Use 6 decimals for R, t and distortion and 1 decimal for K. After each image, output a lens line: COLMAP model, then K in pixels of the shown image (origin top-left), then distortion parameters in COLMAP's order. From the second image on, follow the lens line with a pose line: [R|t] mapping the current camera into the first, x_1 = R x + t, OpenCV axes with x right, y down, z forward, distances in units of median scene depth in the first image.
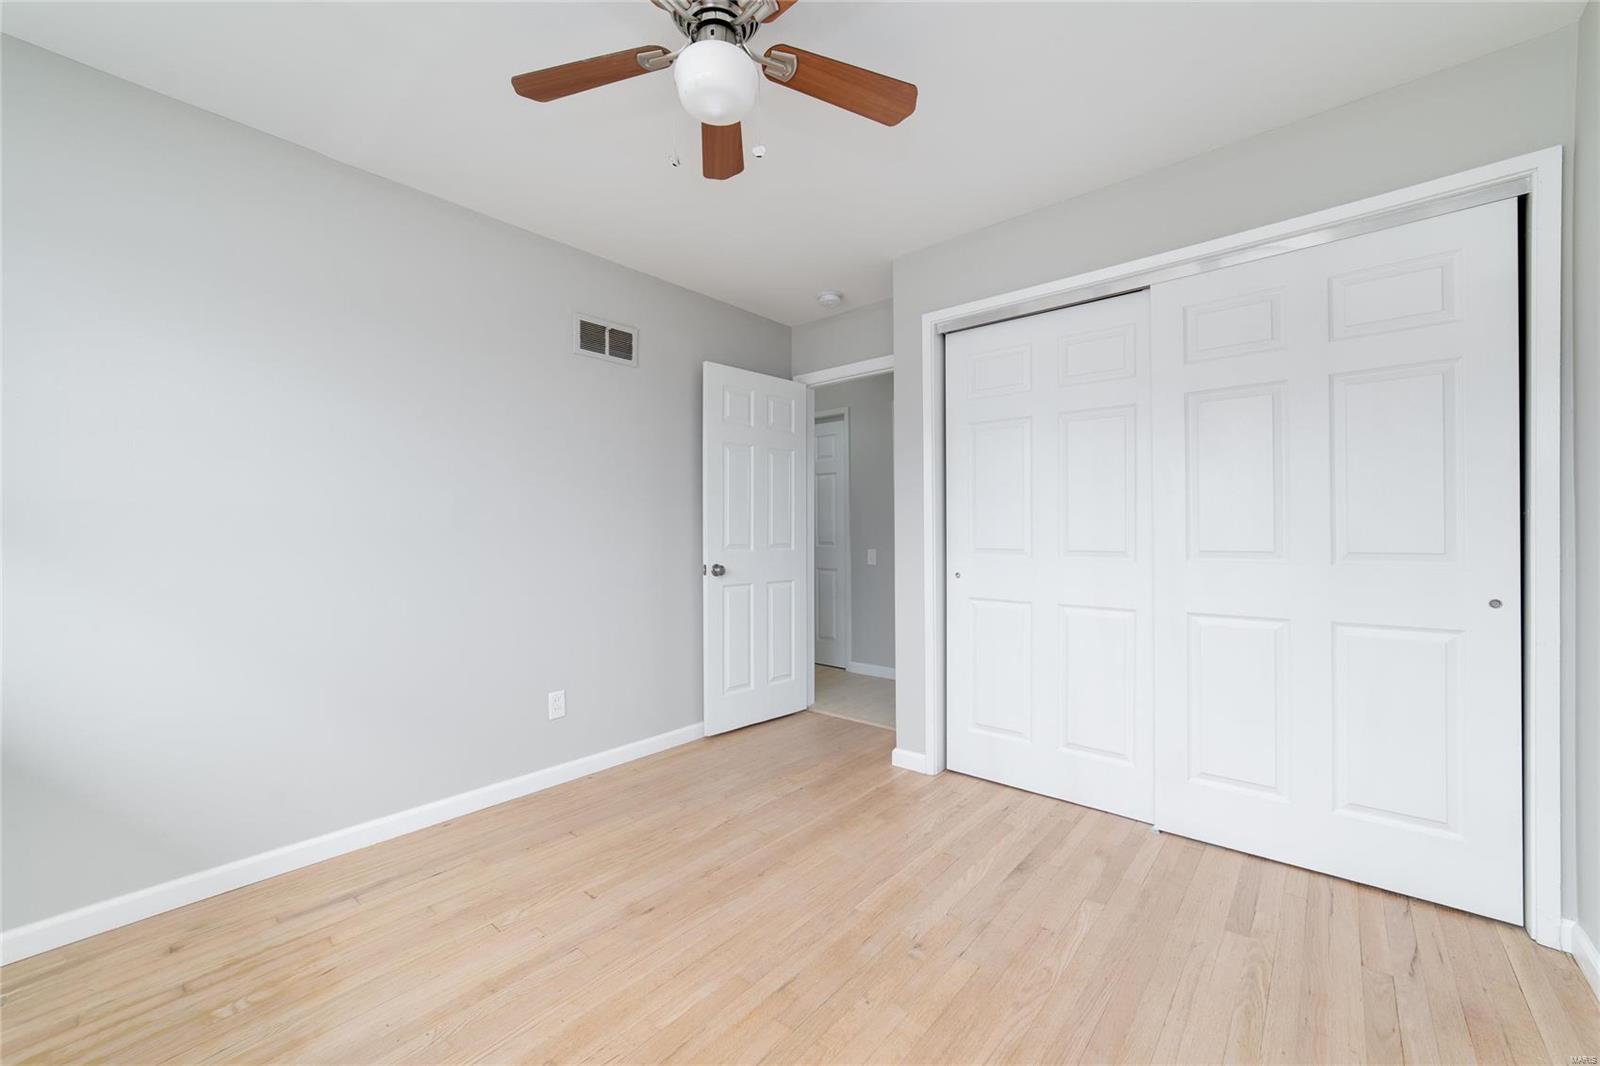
lens RADIAL K [[624.0, 0, 786.4], [0, 624.0, 530.0], [0, 0, 1]] dist [-0.013839, 0.000083]
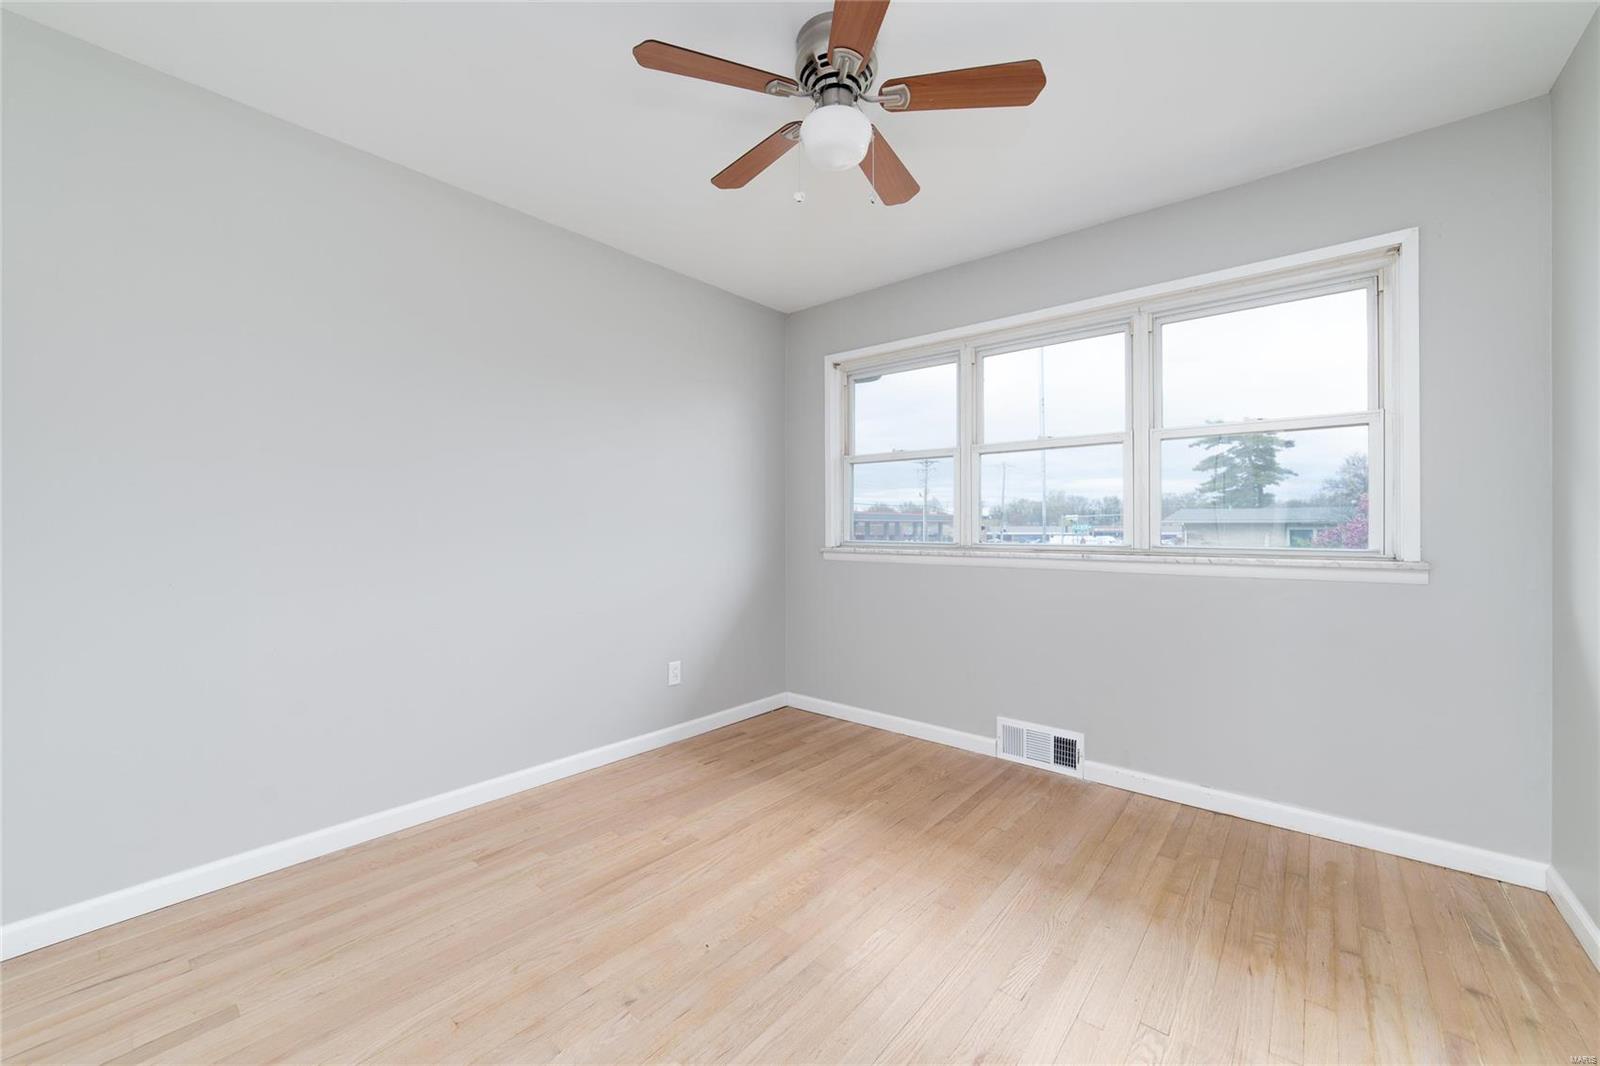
lens RADIAL K [[624.0, 0, 786.4], [0, 624.0, 530.0], [0, 0, 1]] dist [-0.013839, 0.000083]
pose [[-0.999803, 0.004822, -0.019256, 0.006591], [0.004690, 0.999965, 0.006894, 0.007009], [0.019289, 0.006802, -0.999791, 2.029918]]
